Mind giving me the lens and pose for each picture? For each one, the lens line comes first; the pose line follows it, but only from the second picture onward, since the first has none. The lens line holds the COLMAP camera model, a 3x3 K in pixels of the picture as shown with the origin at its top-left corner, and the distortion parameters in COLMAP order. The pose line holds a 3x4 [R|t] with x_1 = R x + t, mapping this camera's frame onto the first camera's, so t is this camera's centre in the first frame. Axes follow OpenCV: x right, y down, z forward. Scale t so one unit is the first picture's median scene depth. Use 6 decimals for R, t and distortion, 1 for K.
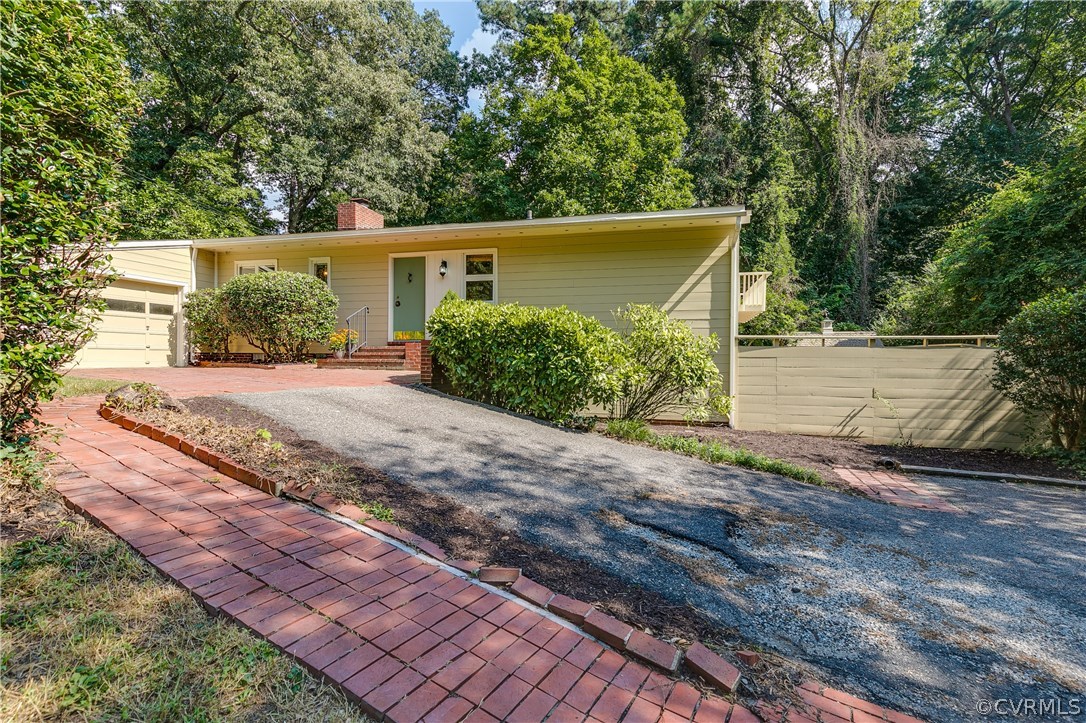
lens RADIAL K [[495.6, 0, 542.4], [0, 495.6, 361.9], [0, 0, 1]] dist [0.004802, -0.000144]
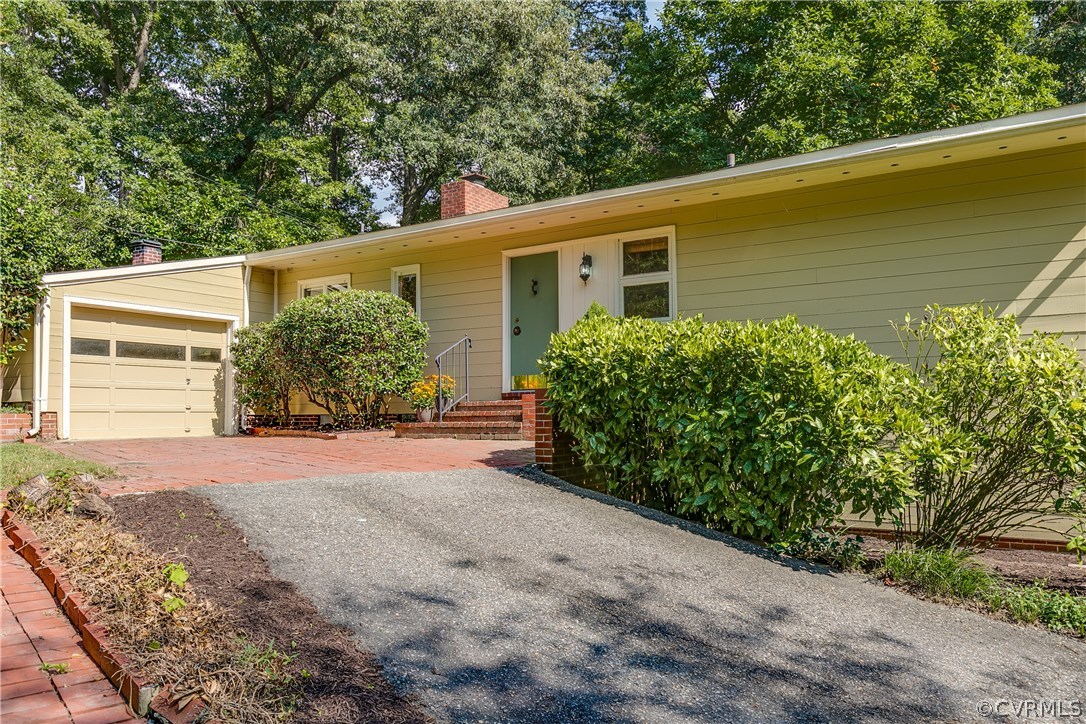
lens RADIAL K [[760.1, 0, 553.8], [0, 760.1, 385.6], [0, 0, 1]] dist [0.002574, -0.006501]
pose [[0.955512, -0.026663, -0.293745, 0.027740], [0.013607, 0.998830, -0.046401, -0.005354], [0.294638, 0.040339, 0.954757, 0.123404]]
